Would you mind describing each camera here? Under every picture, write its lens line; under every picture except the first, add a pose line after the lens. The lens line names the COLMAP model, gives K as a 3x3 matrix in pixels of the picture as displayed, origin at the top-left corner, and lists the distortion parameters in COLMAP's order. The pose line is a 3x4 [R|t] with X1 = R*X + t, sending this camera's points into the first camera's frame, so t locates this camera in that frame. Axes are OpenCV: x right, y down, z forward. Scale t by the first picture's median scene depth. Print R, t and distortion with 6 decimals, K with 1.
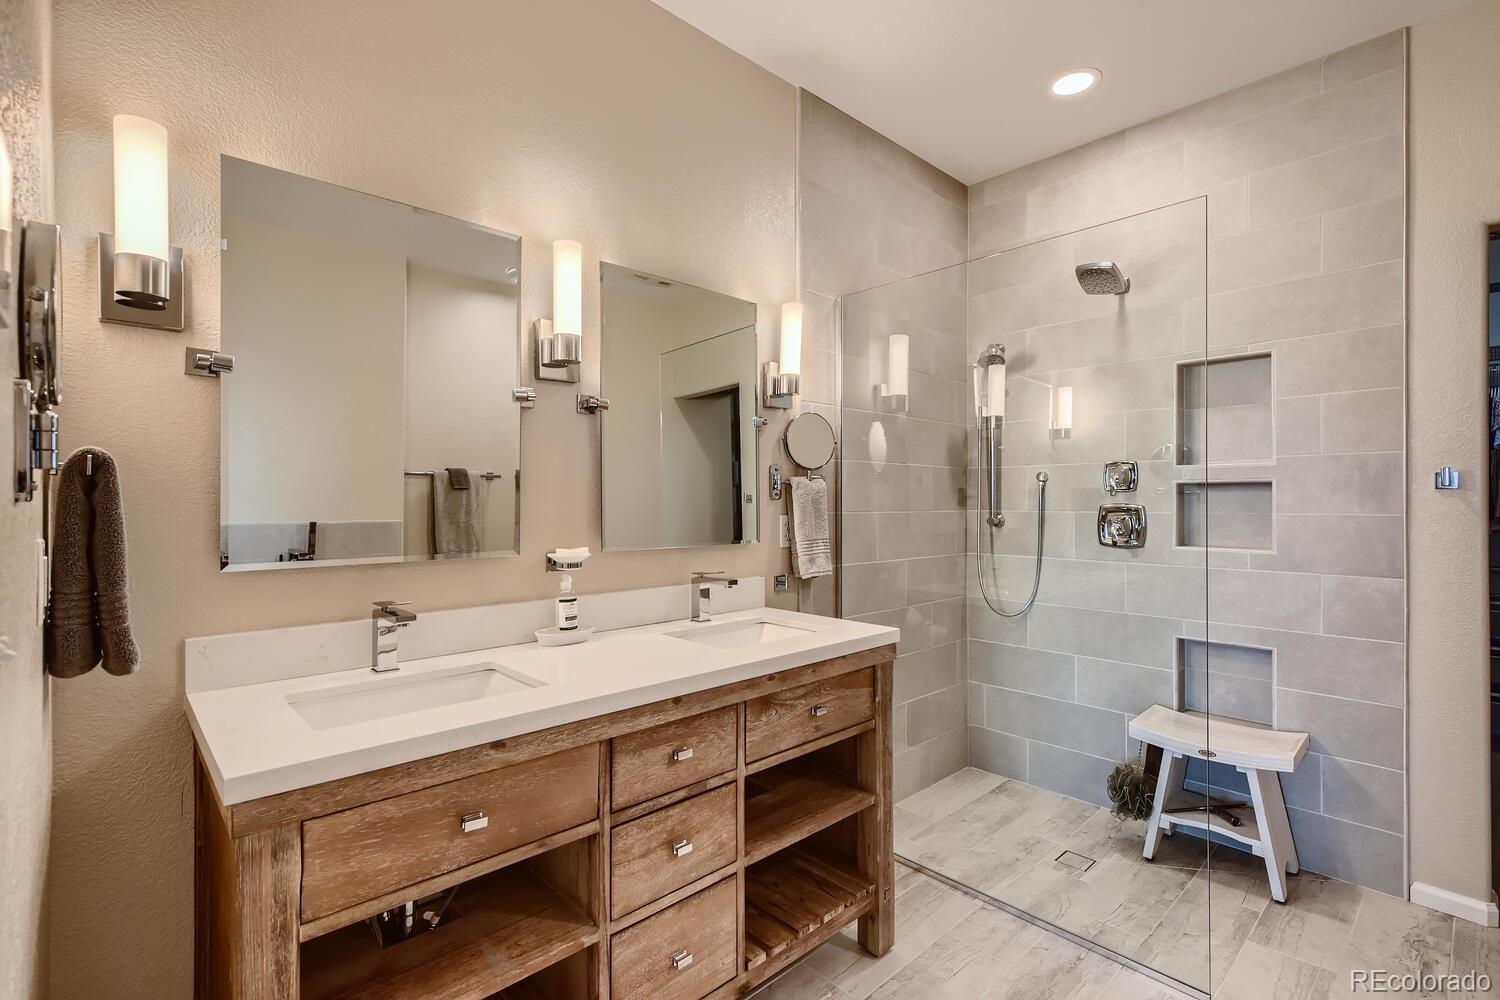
lens RADIAL K [[696.5, 0, 732.6], [0, 696.5, 487.6], [0, 0, 1]] dist [0.005602, 0.000256]
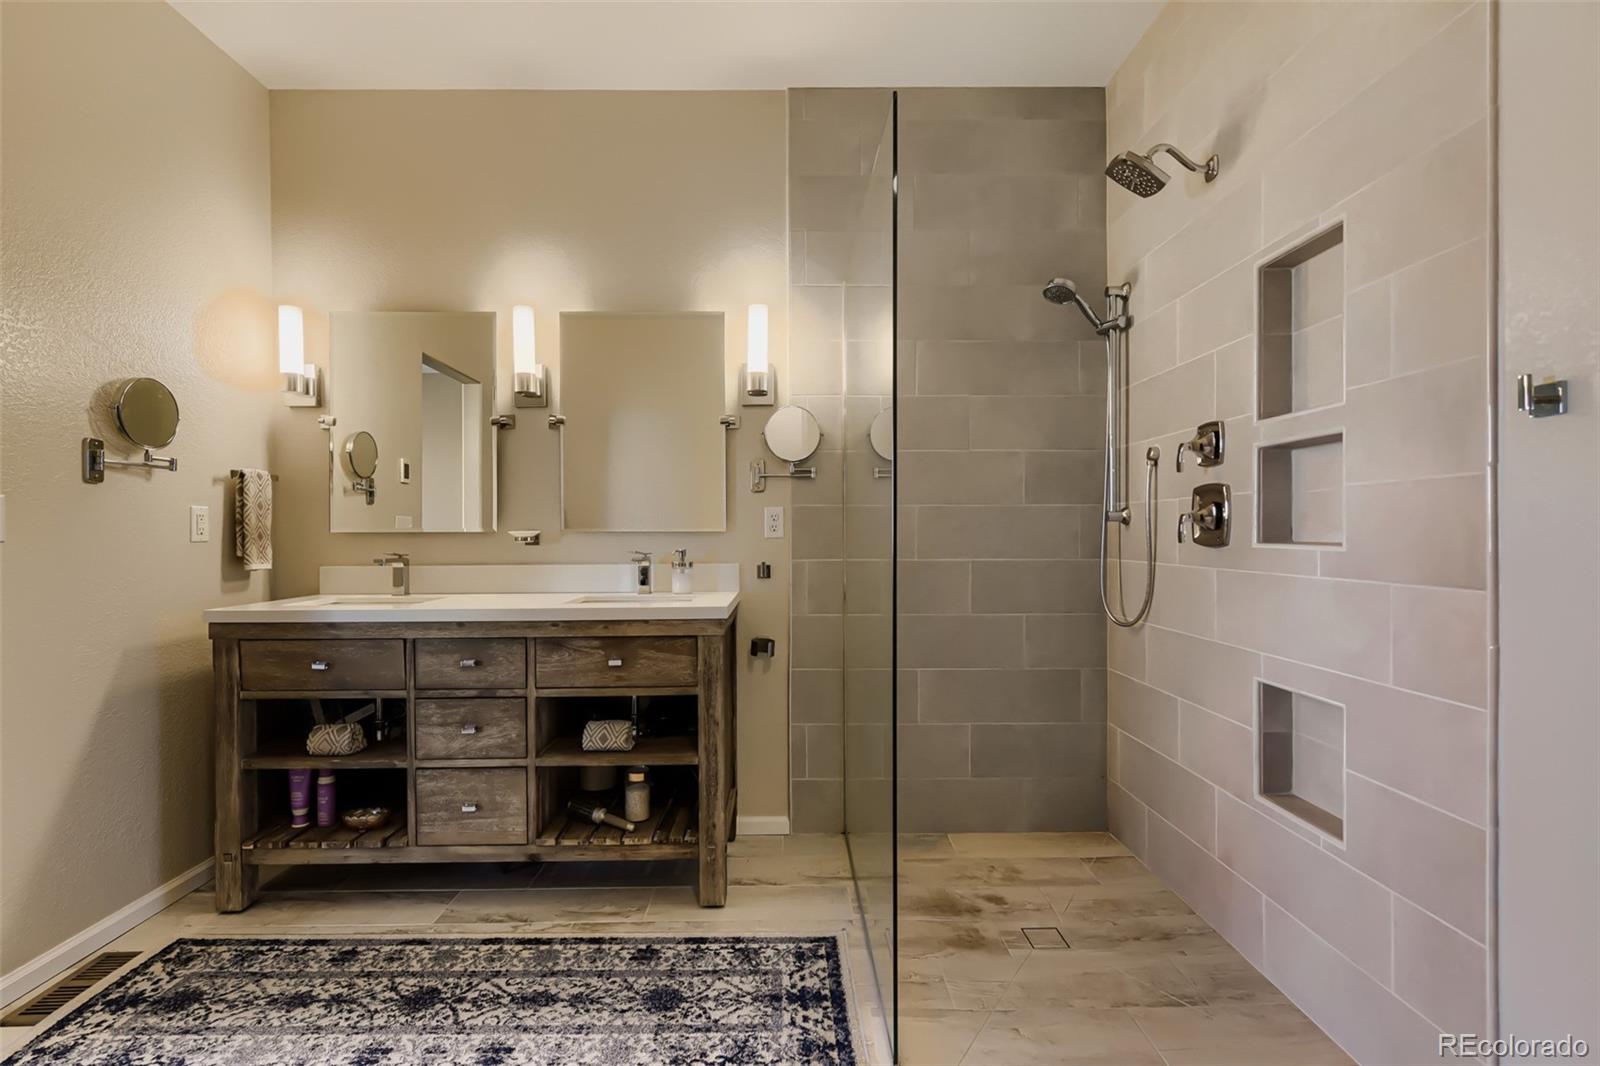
lens RADIAL K [[742.9, 0, 781.4], [0, 742.9, 519.8], [0, 0, 1]] dist [0.005602, 0.000256]
pose [[0.735624, -0.012837, -0.677269, 1.306320], [0.016162, 0.999868, -0.001397, 0.093361], [0.677197, -0.009919, 0.735735, 0.292535]]
